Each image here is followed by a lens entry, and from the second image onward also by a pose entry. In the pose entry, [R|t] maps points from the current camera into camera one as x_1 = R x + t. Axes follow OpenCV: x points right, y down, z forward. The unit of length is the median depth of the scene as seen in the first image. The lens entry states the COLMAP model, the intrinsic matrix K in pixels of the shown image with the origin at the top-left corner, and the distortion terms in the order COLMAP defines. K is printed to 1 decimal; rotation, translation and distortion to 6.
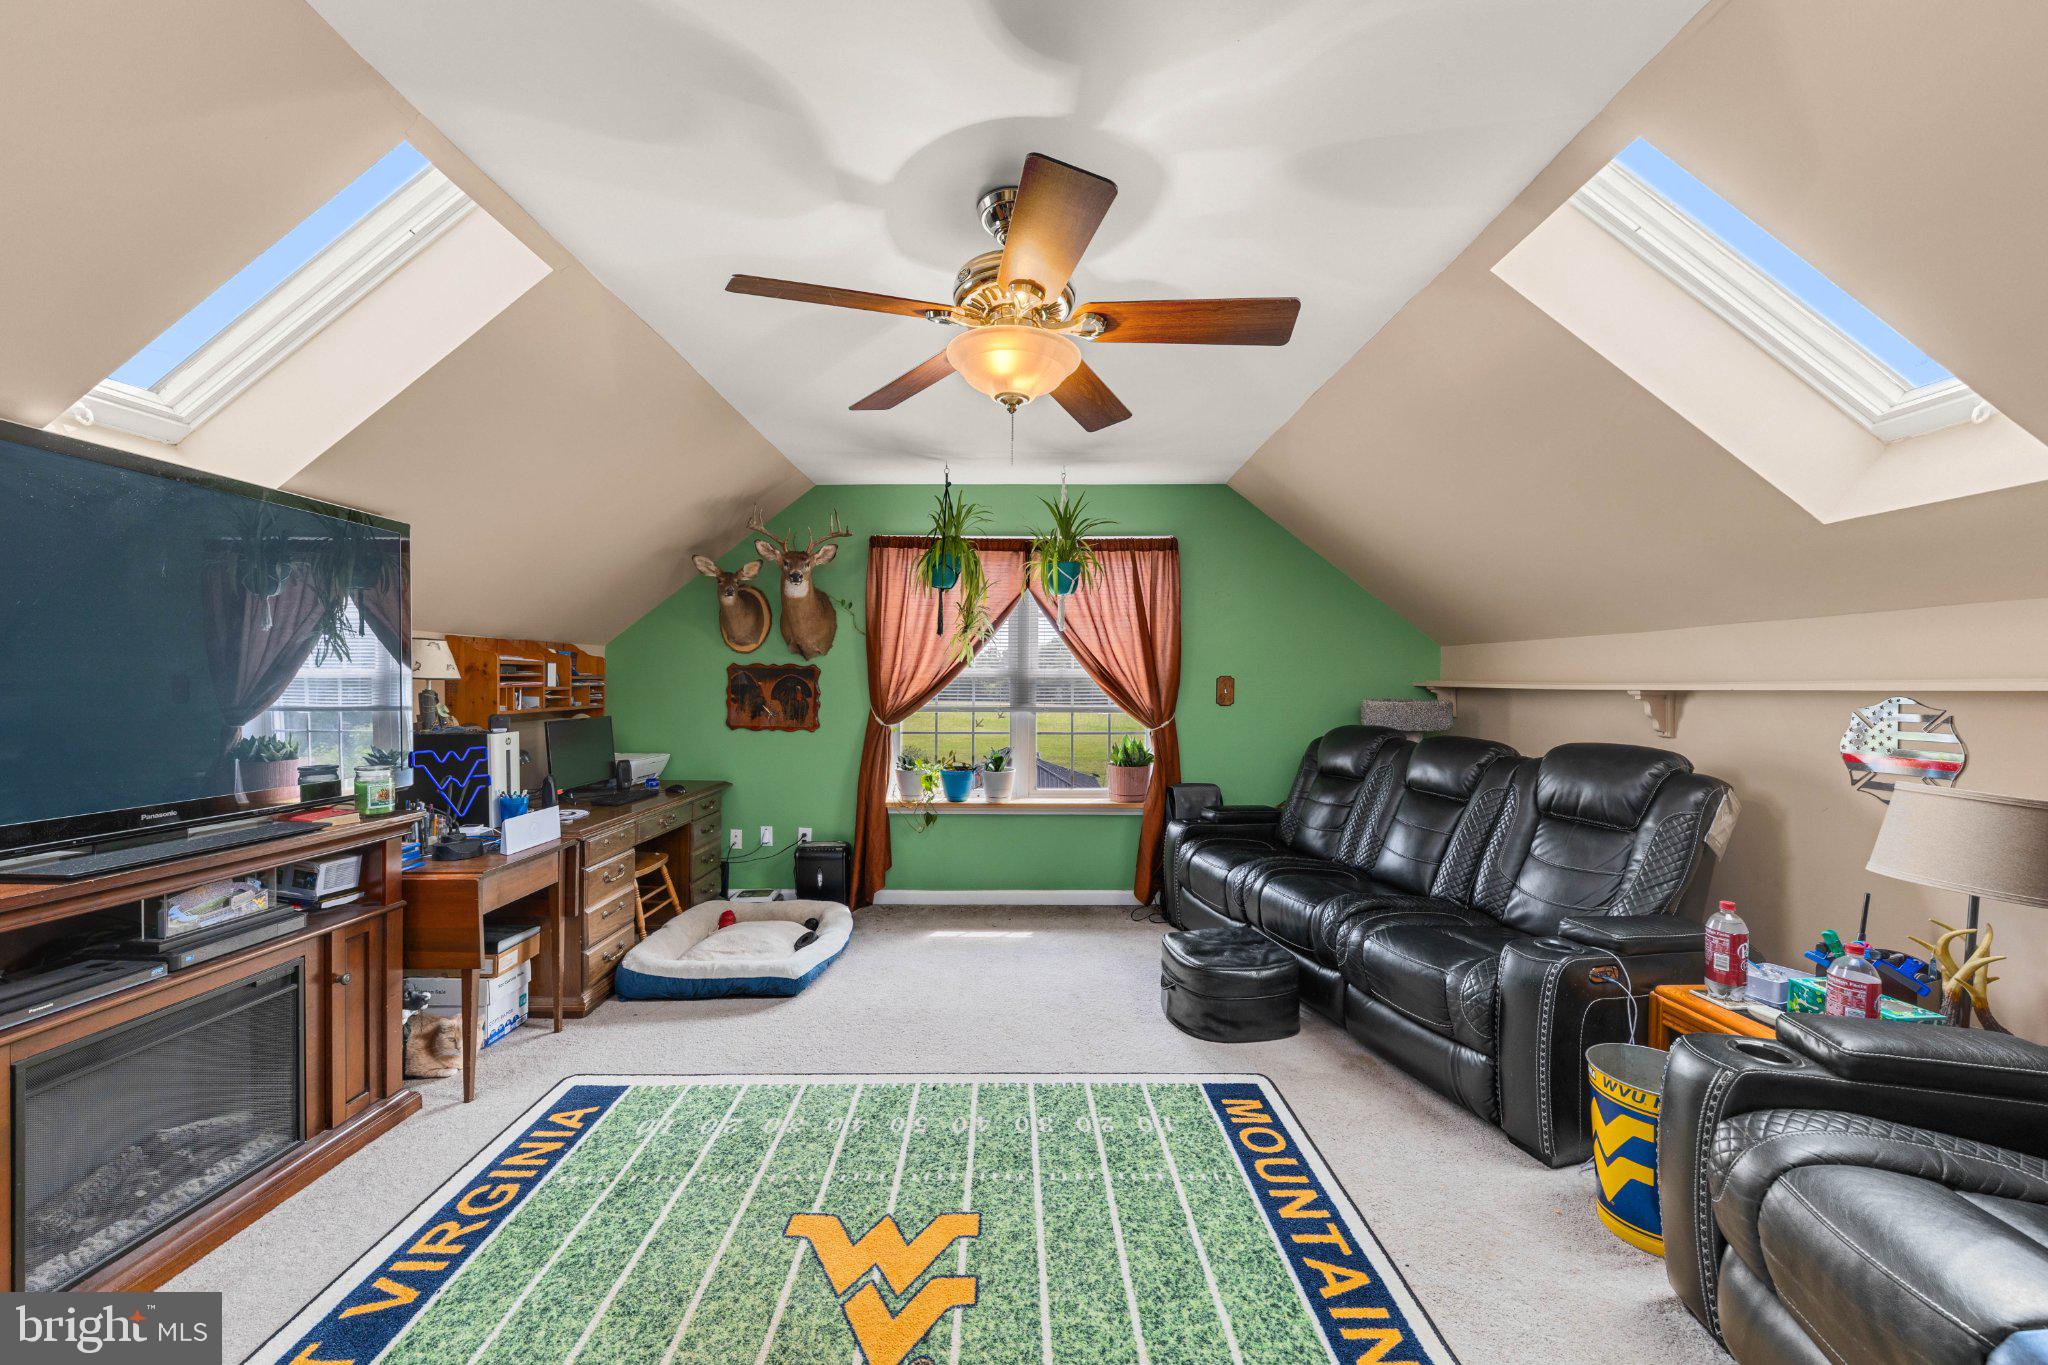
lens RADIAL K [[754.1, 0, 1011.0], [0, 754.1, 688.0], [0, 0, 1]] dist [0.003060, -0.000911]
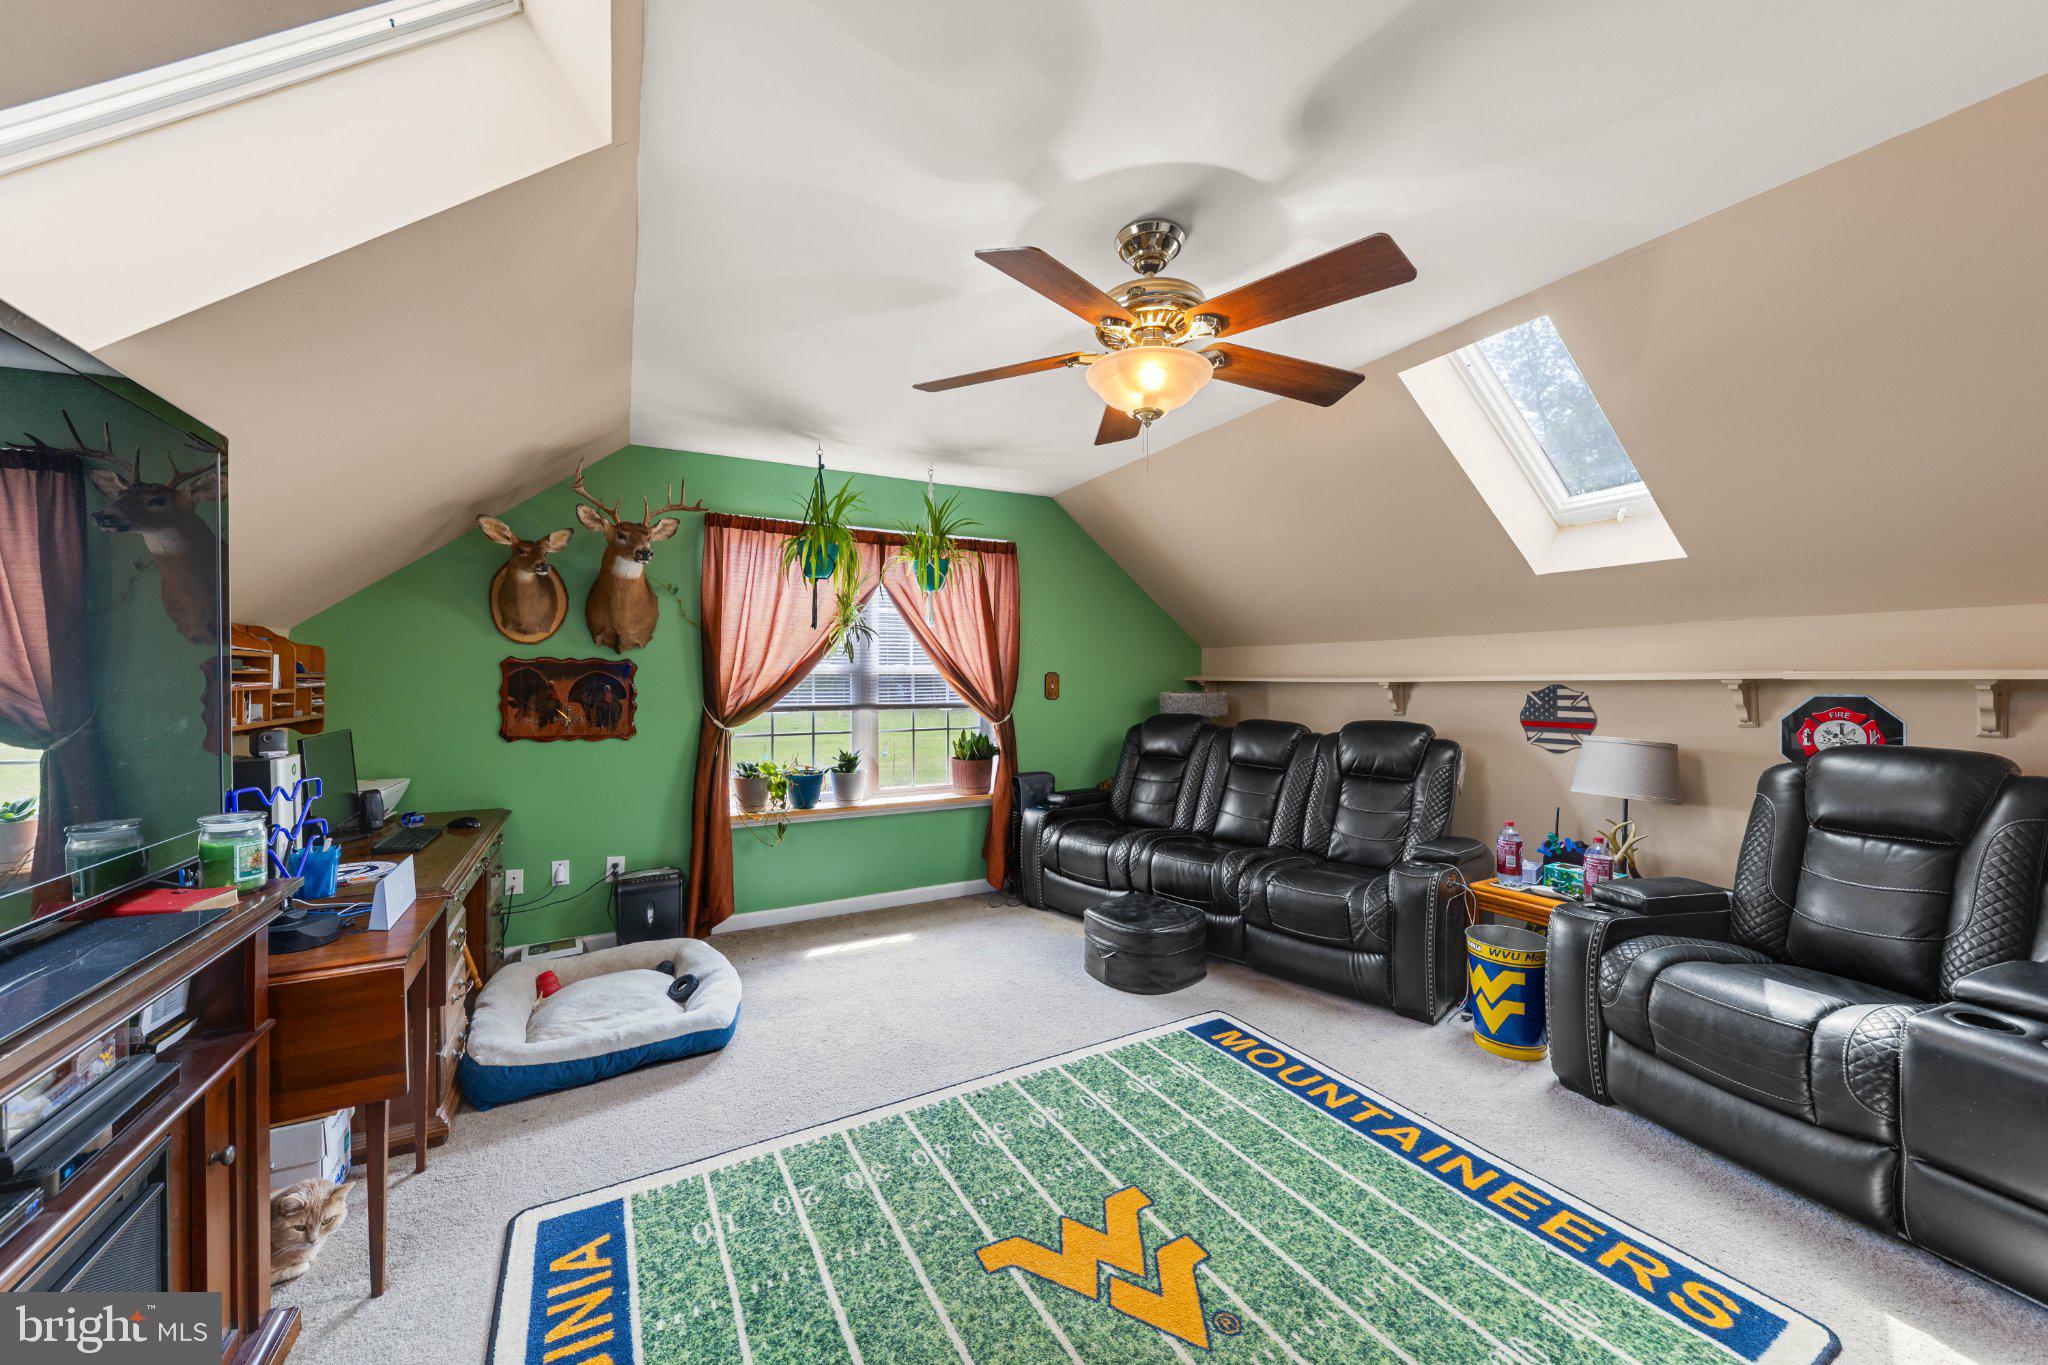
lens RADIAL K [[754.1, 0, 1013.6], [0, 754.1, 678.7], [0, 0, 1]] dist [0.003060, -0.000911]
pose [[0.879174, -0.005092, 0.476473, -0.445882], [0.009129, 0.999939, -0.006158, -0.000800], [-0.476413, 0.009764, 0.879168, 0.099797]]
